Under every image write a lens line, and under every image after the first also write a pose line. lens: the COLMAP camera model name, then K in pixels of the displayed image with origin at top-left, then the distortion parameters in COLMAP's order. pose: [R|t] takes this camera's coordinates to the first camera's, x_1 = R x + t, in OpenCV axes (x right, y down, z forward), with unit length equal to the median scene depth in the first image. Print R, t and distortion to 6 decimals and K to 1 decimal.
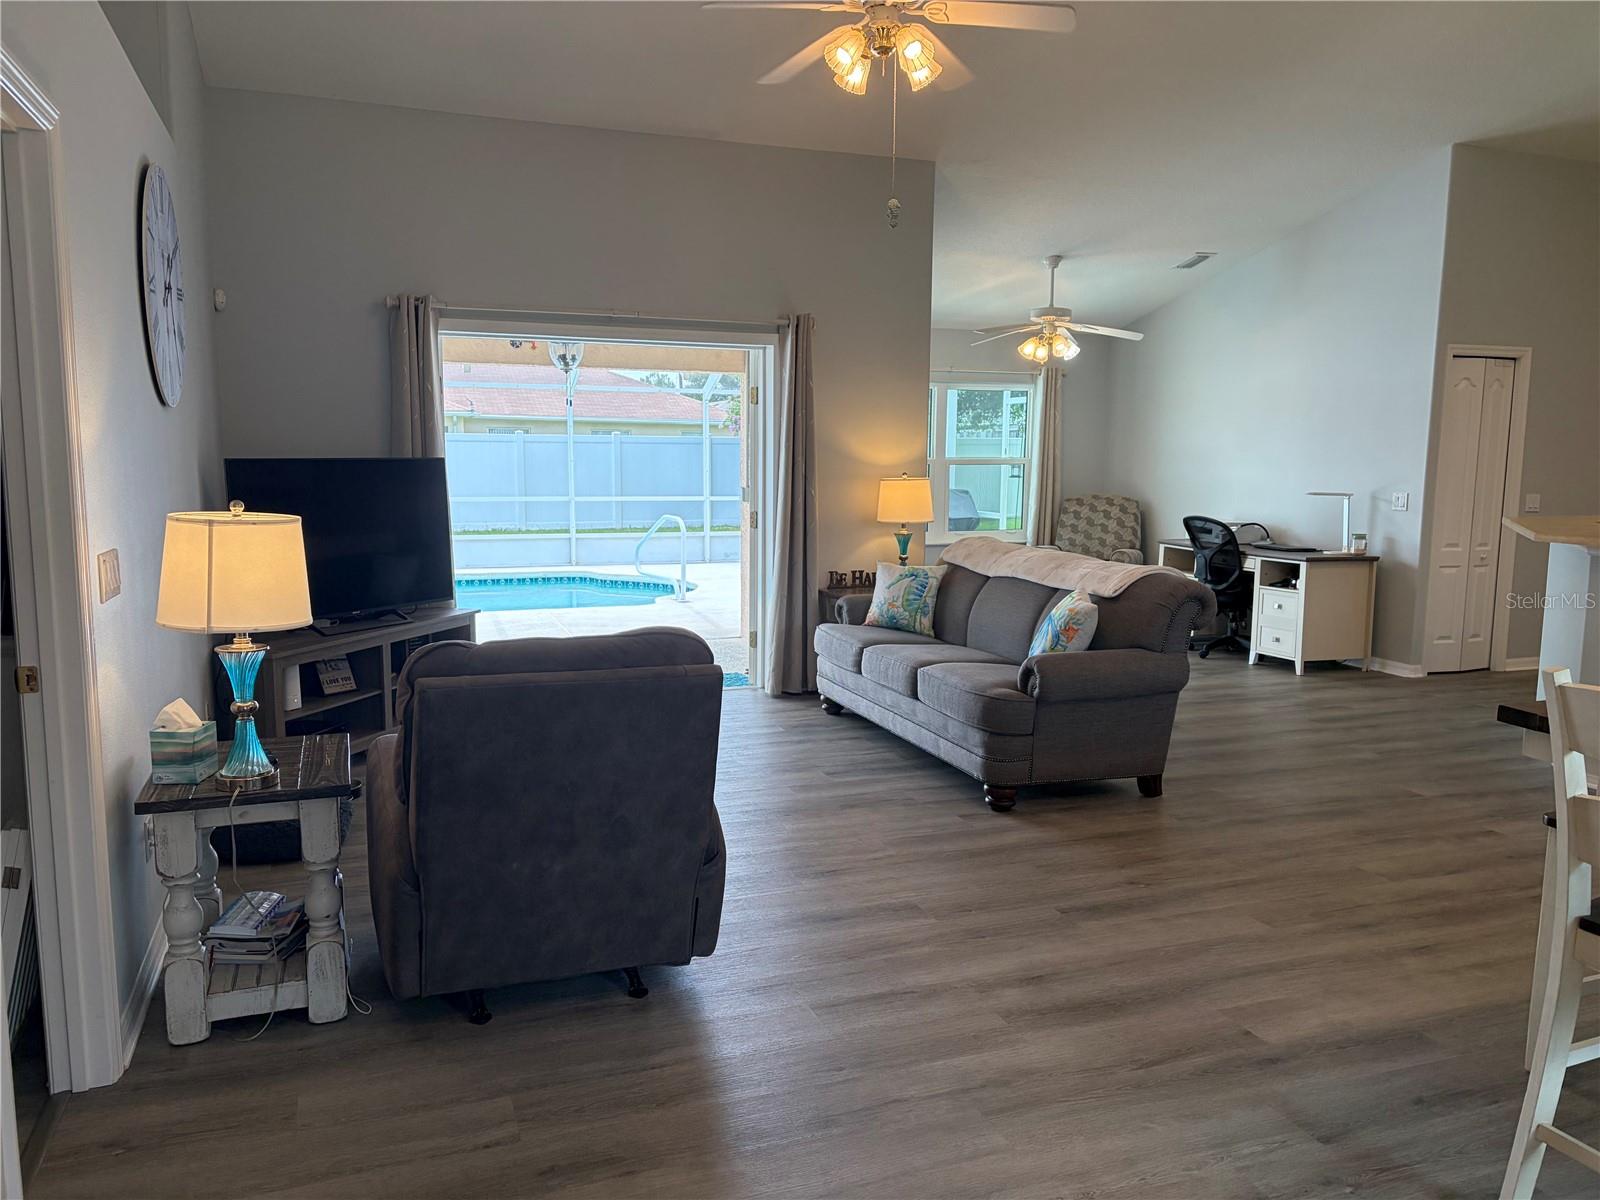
lens RADIAL K [[1208.0, 0, 805.1], [0, 1208.0, 604.3], [0, 0, 1]] dist [0.039190, -0.025966]
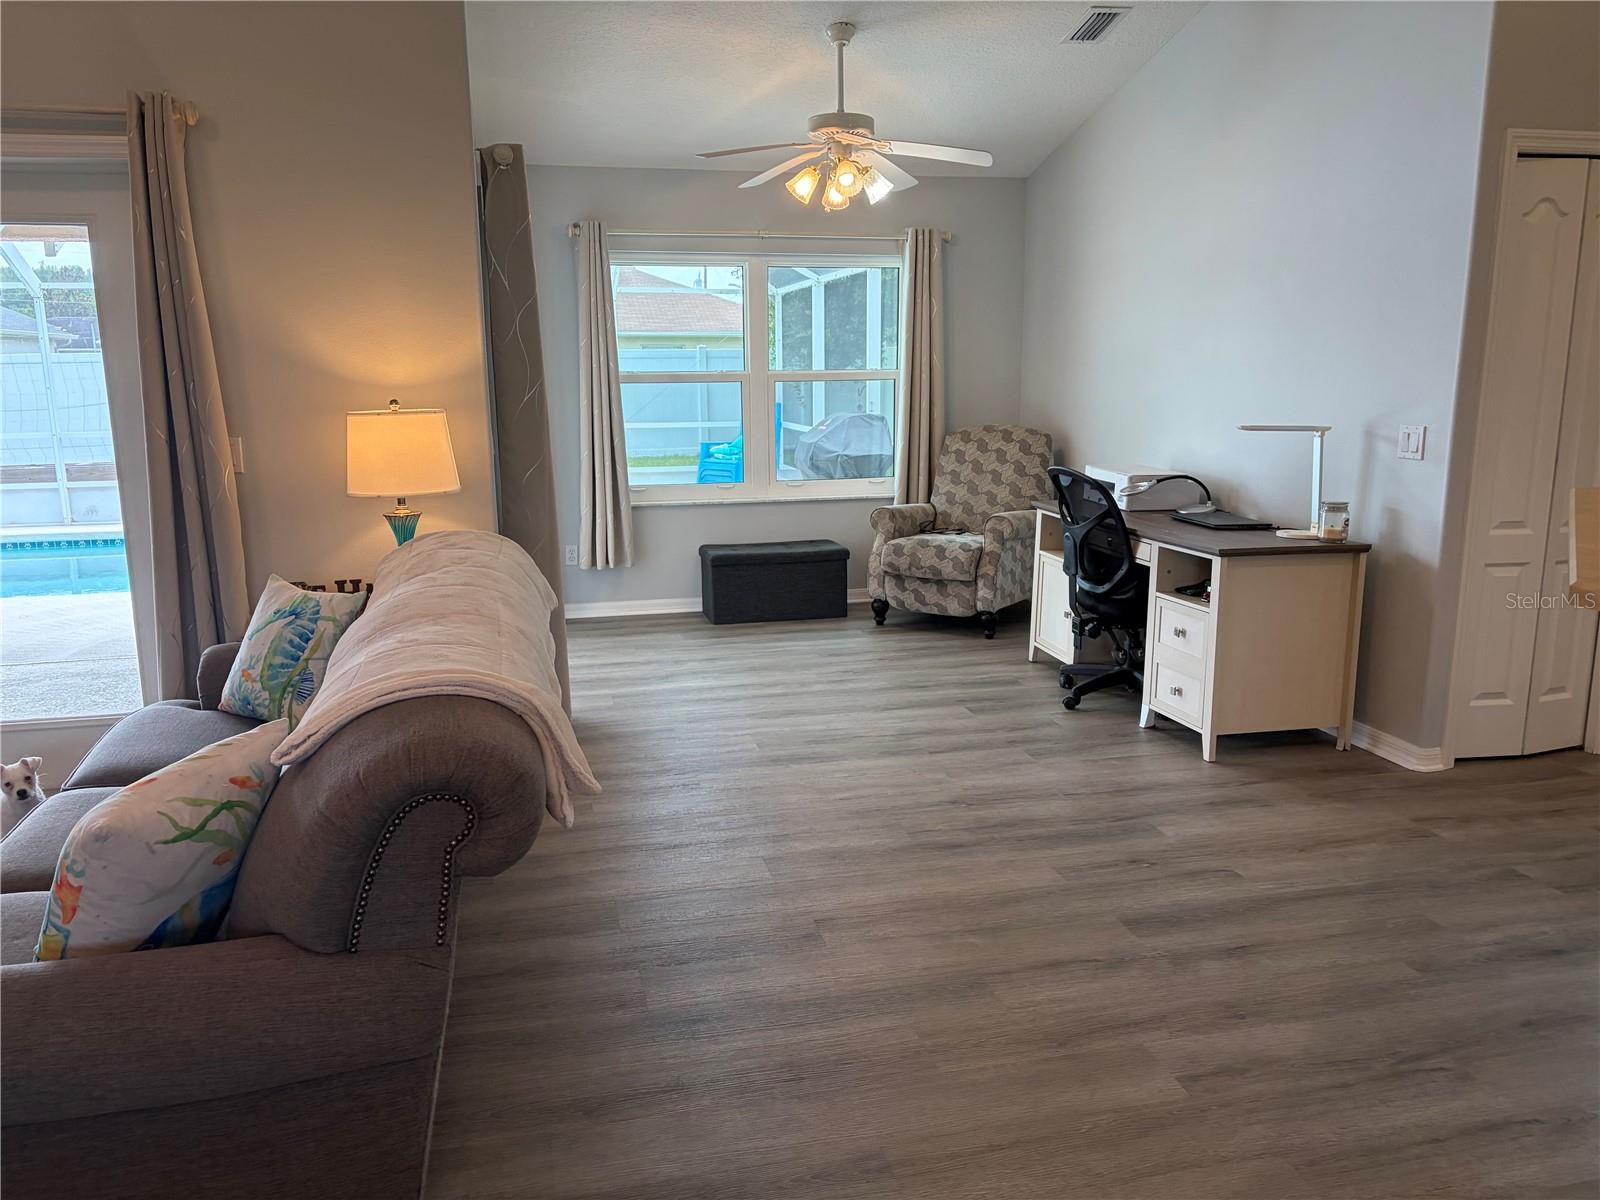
lens RADIAL K [[1208.0, 0, 802.0], [0, 1208.0, 604.3], [0, 0, 1]] dist [0.039190, -0.025966]
pose [[0.992251, 0.007656, -0.124011, 0.284078], [0.000809, 0.997681, 0.068065, -0.049001], [0.124245, -0.067638, 0.989944, 0.423613]]
